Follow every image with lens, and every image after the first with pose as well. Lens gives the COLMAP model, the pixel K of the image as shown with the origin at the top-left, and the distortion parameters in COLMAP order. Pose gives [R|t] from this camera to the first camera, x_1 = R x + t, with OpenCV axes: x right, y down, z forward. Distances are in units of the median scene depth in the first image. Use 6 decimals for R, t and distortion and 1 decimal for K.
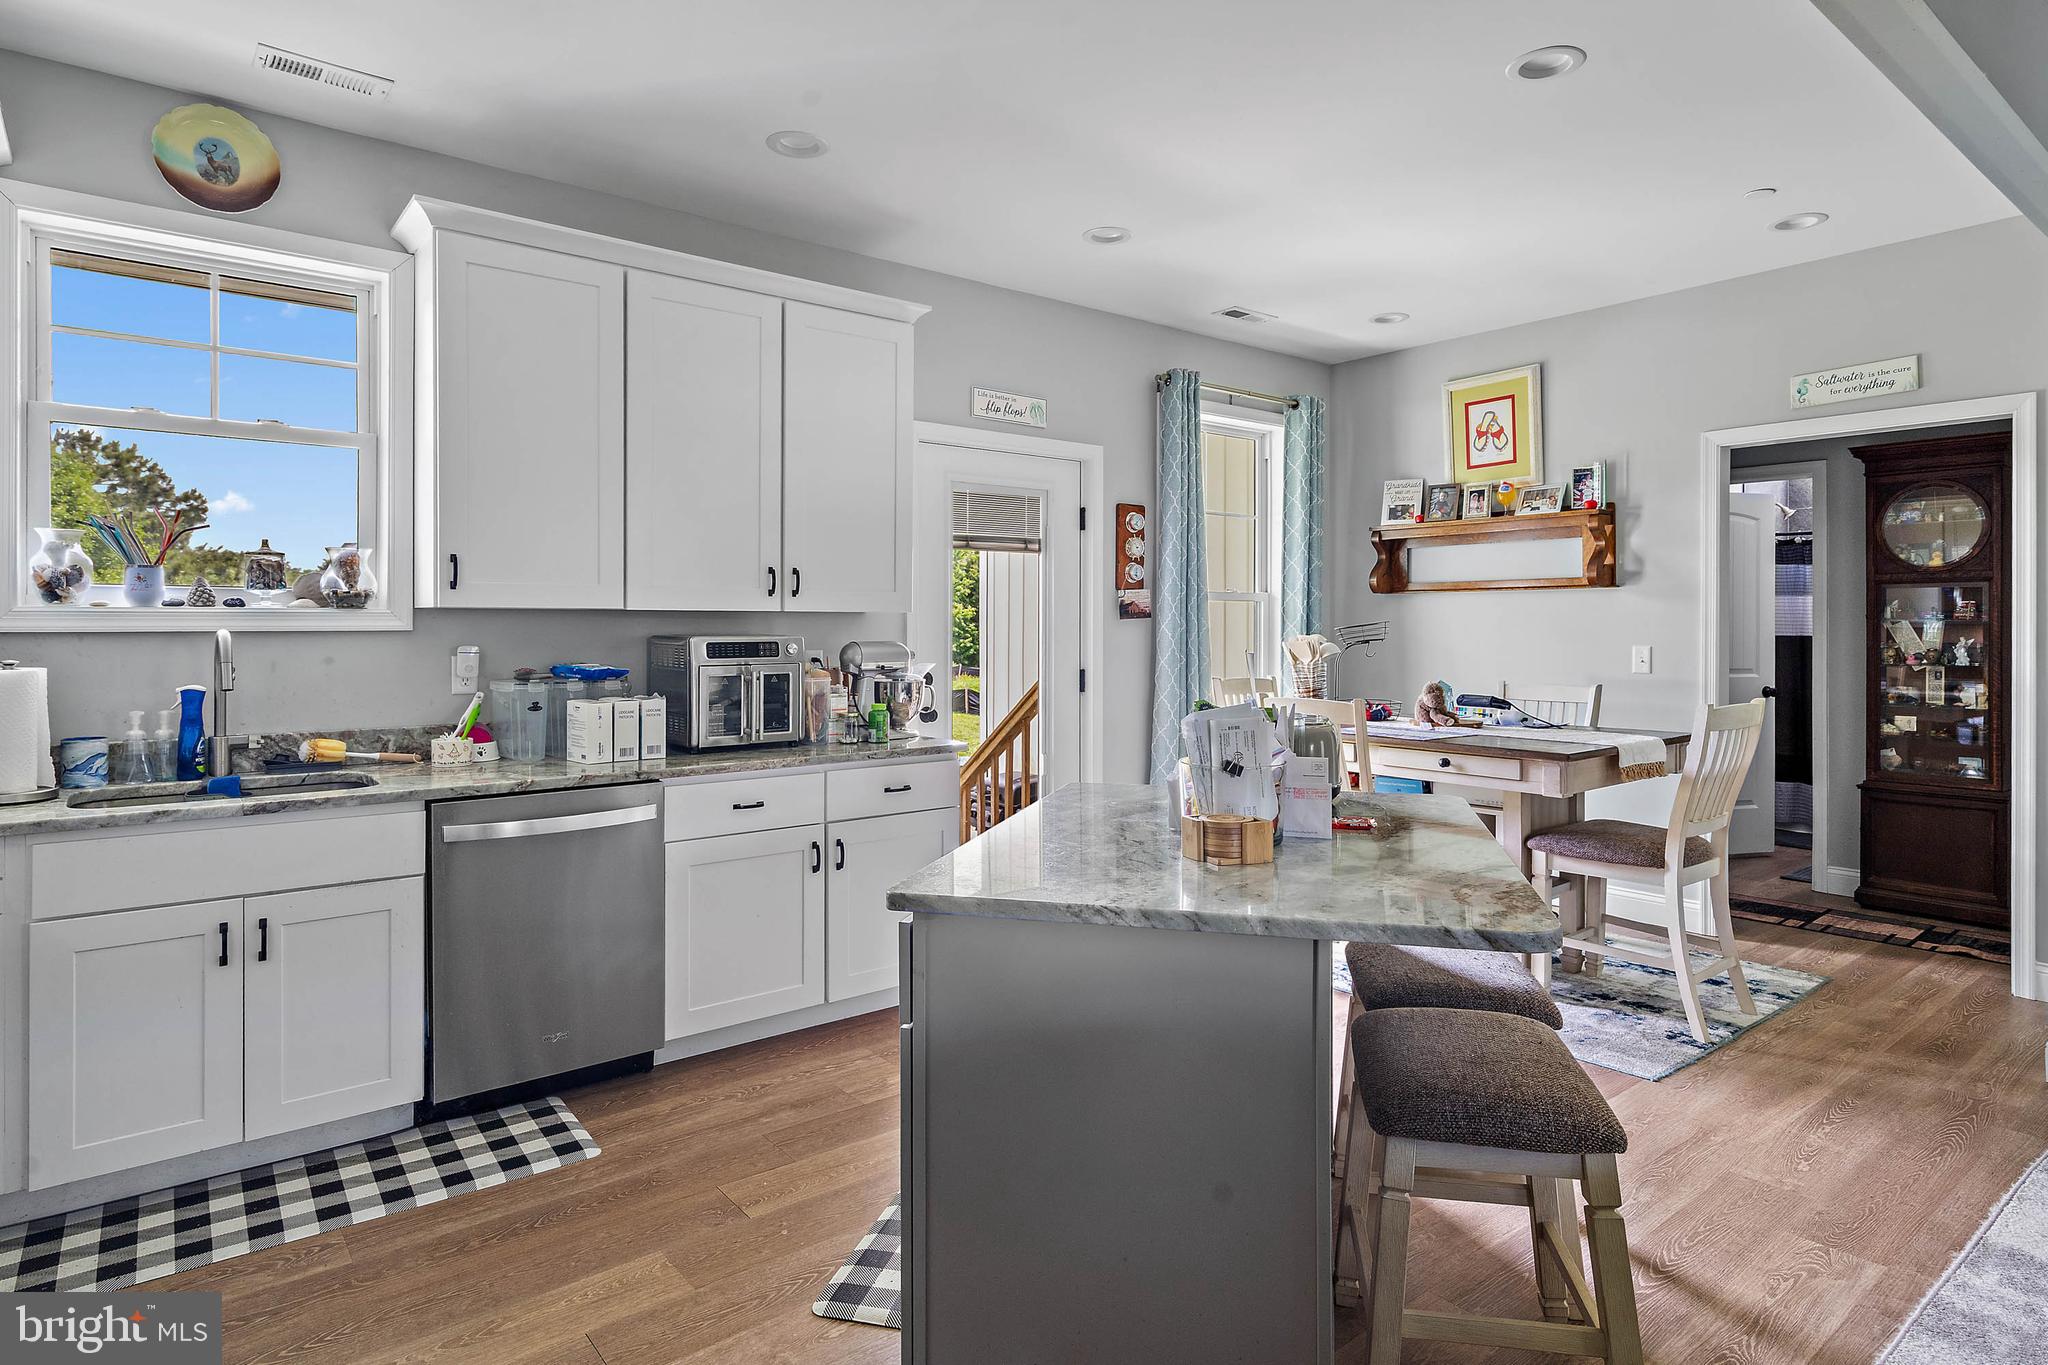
lens RADIAL K [[1120.8, 0, 1021.8], [0, 1120.8, 627.1], [0, 0, 1]] dist [-0.000404, 0.001568]
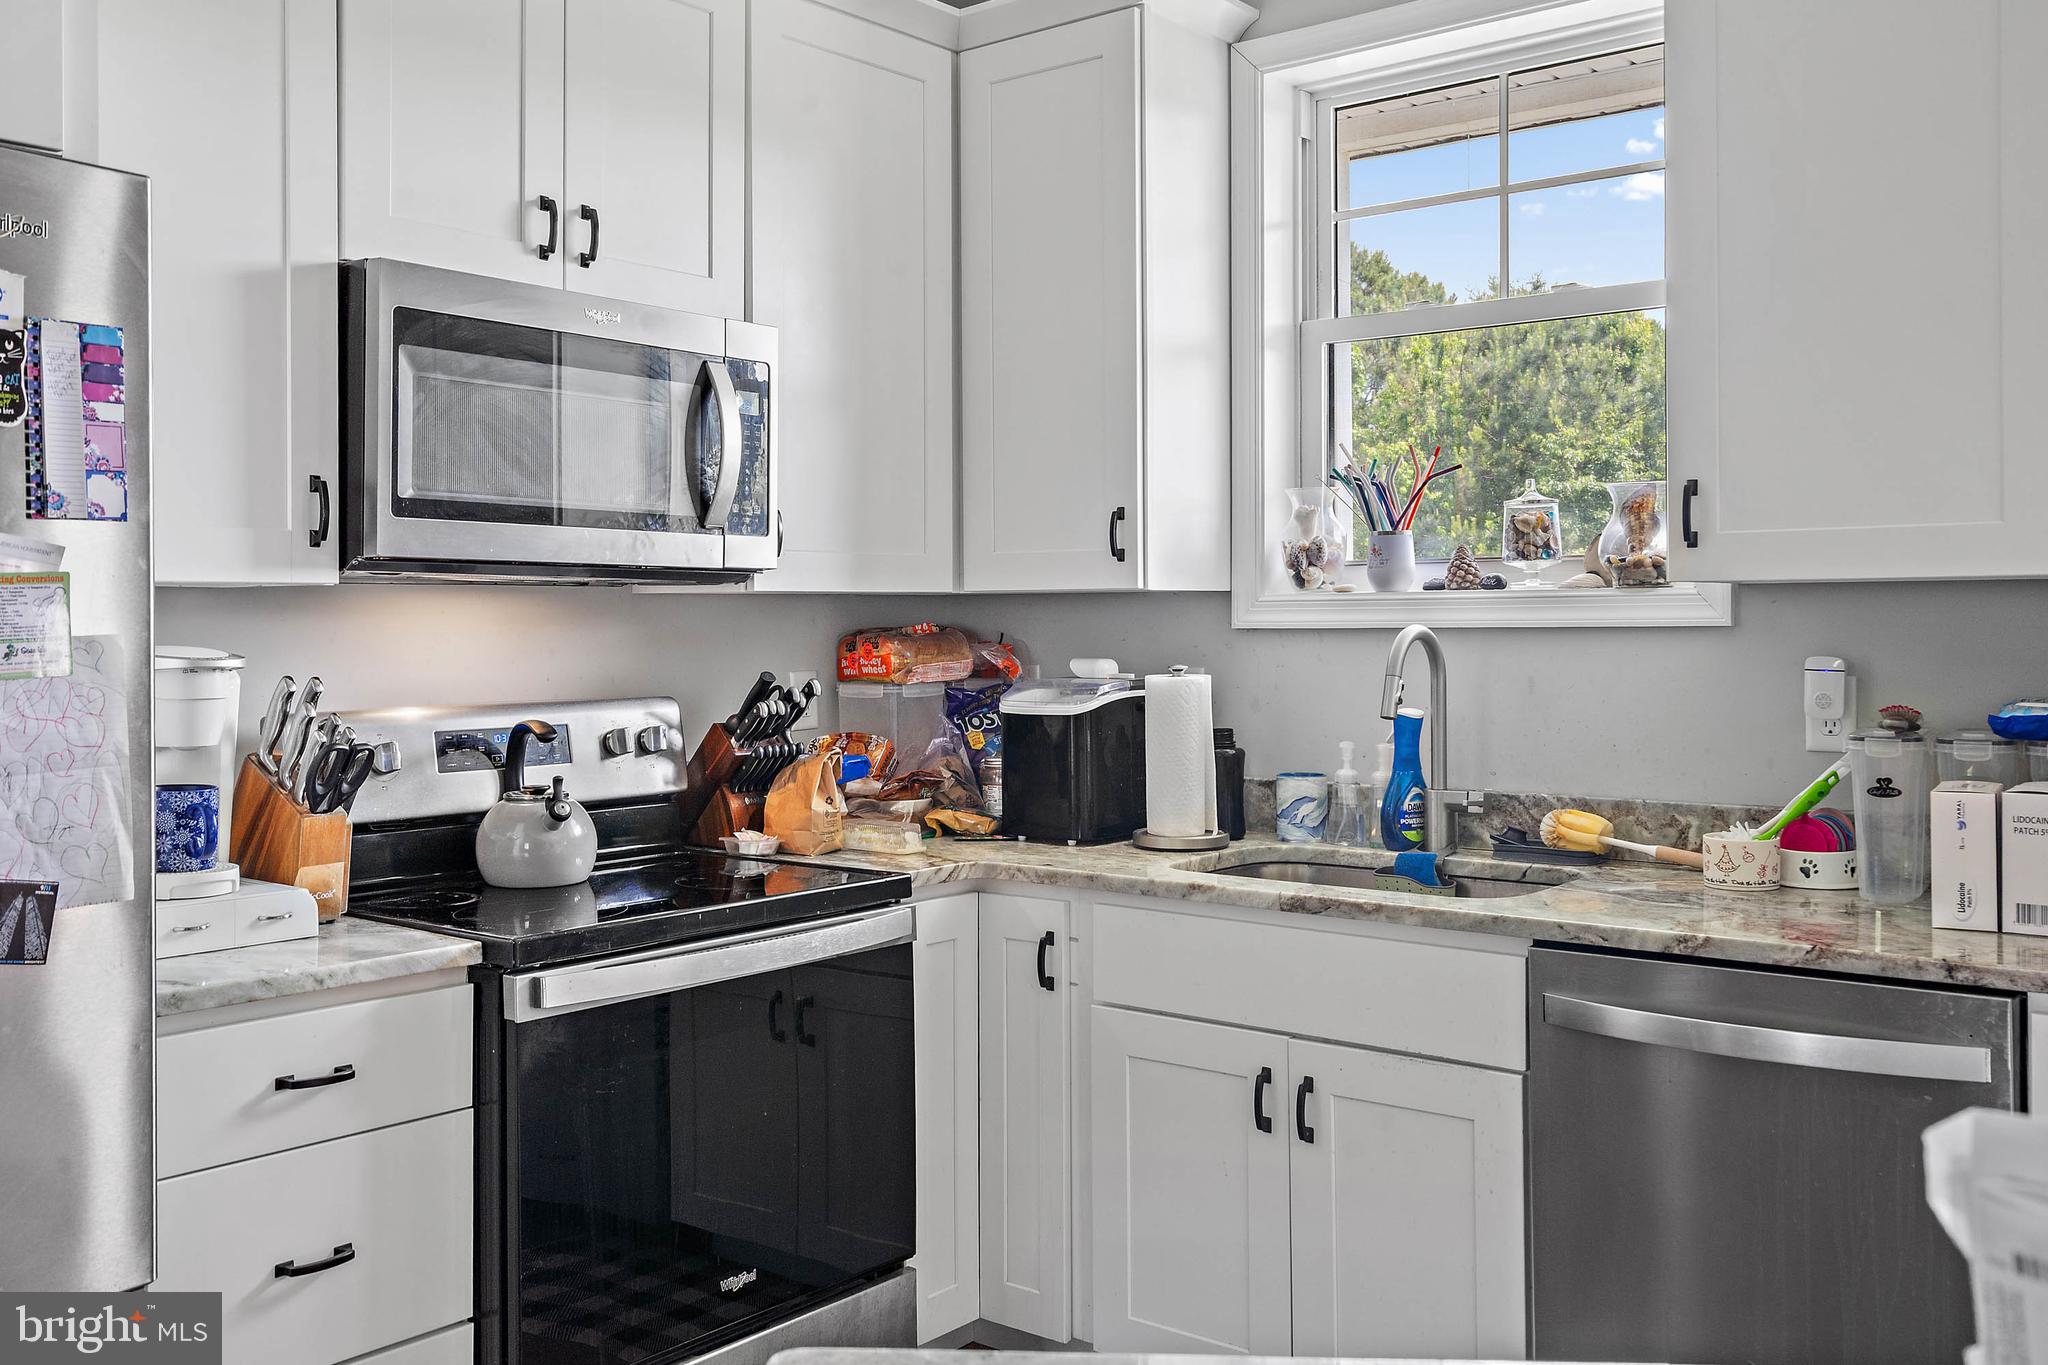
lens RADIAL K [[1833.1, 0, 1009.3], [0, 1833.1, 632.3], [0, 0, 1]] dist [0.014532, 0.000518]
pose [[0.213189, 0.004096, -0.977002, 0.168874], [0.003662, 0.999981, 0.004992, 0.000129], [0.977004, -0.004642, 0.213170, 0.330714]]
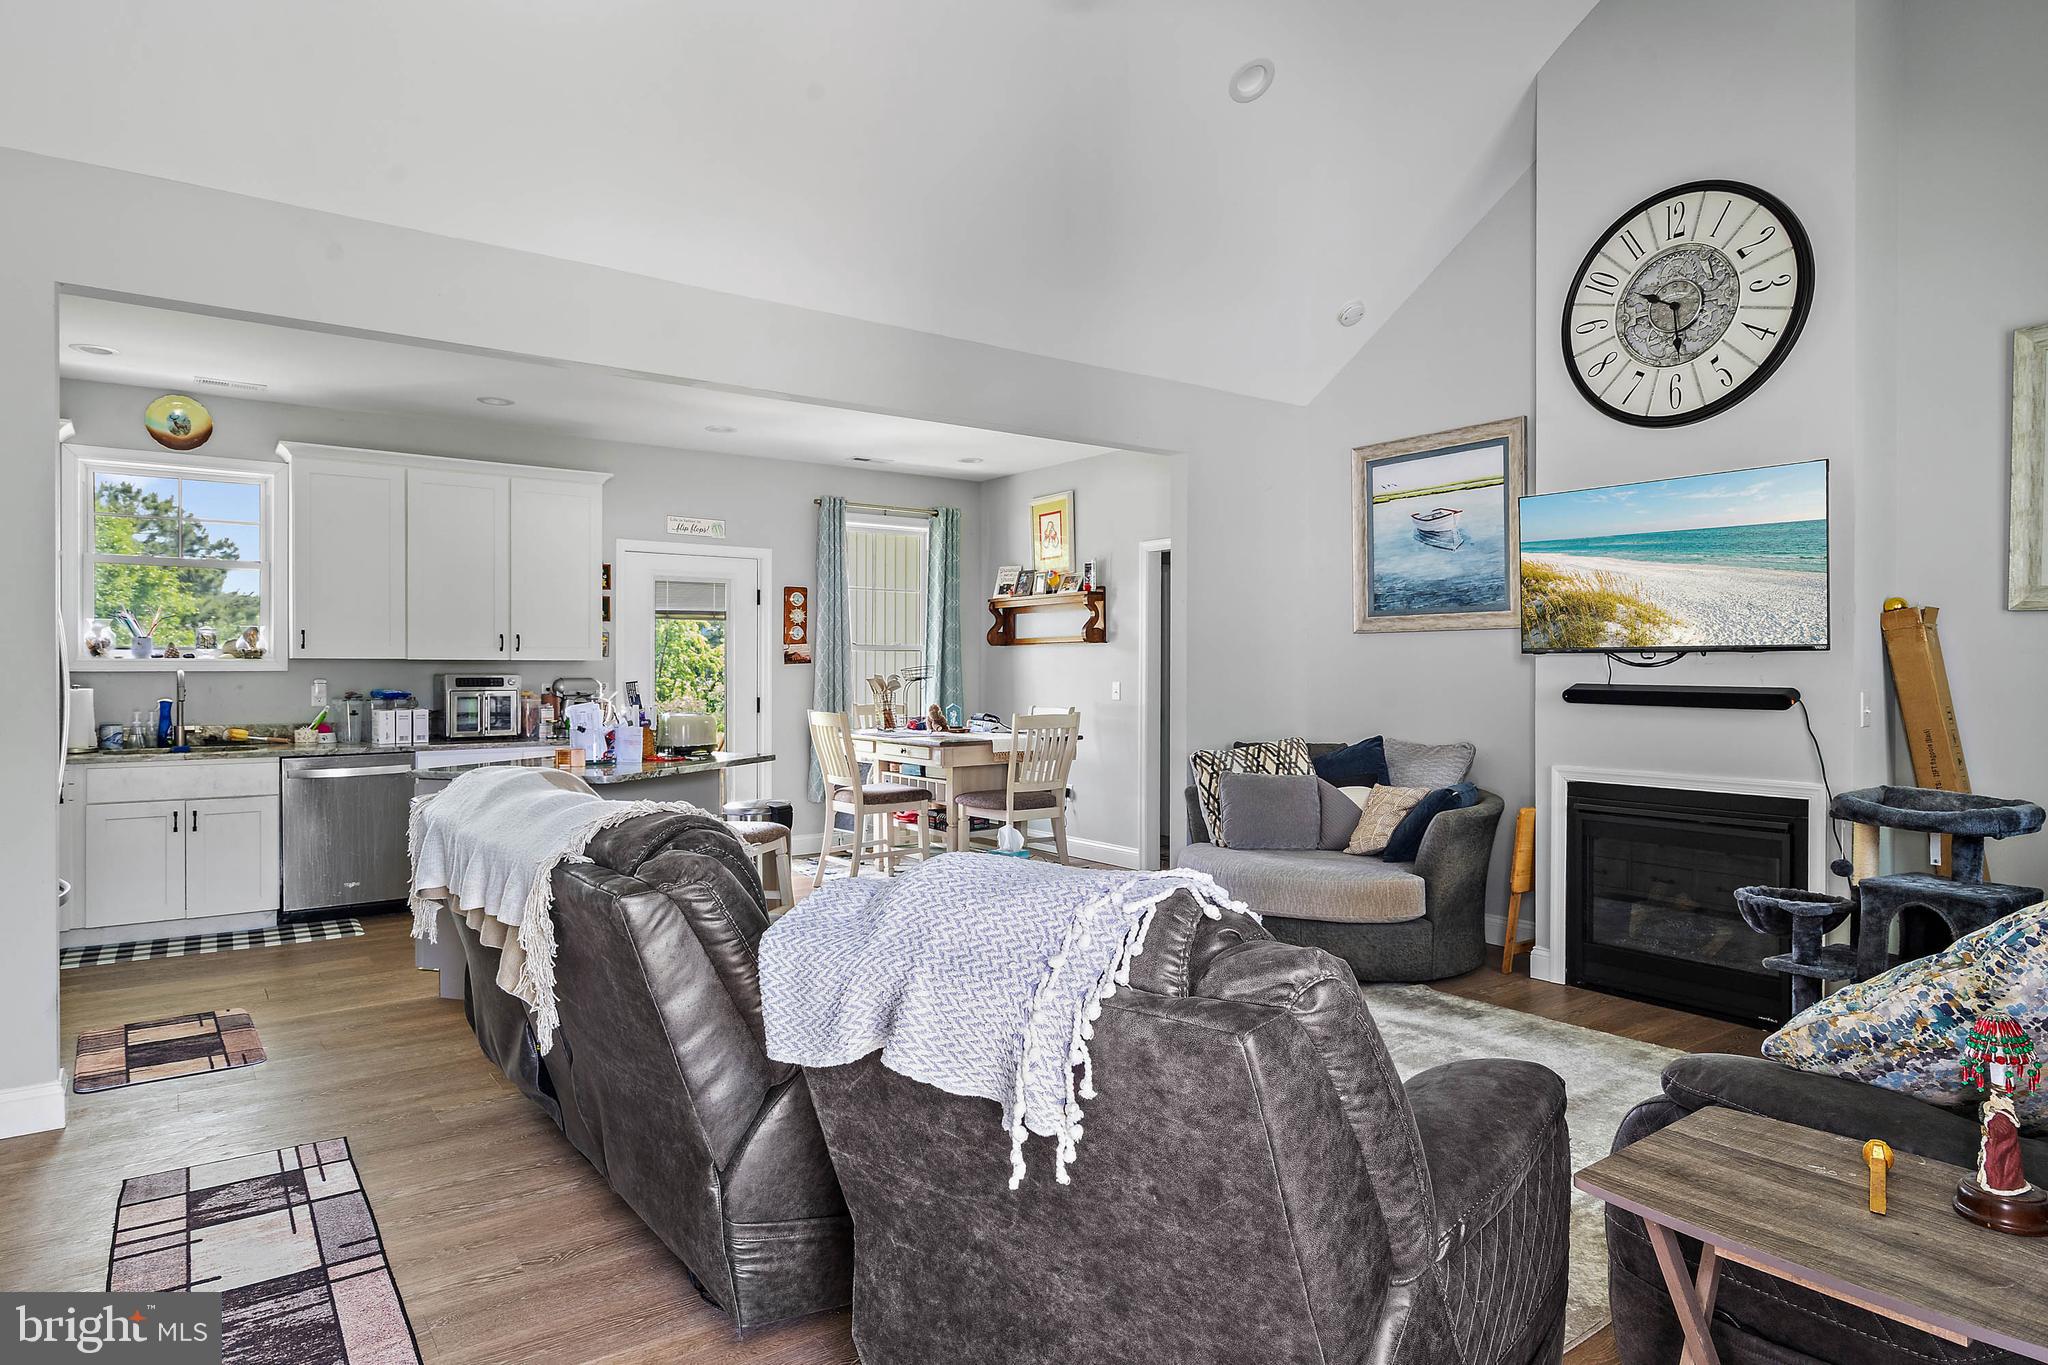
lens RADIAL K [[1161.6, 0, 1015.6], [0, 1161.6, 677.0], [0, 0, 1]] dist [0.003989, -0.000453]
pose [[0.998974, 0.001243, -0.045265, 0.498215], [-0.000943, 0.999977, 0.006647, -0.000520], [0.045272, -0.006598, 0.998953, -0.573627]]
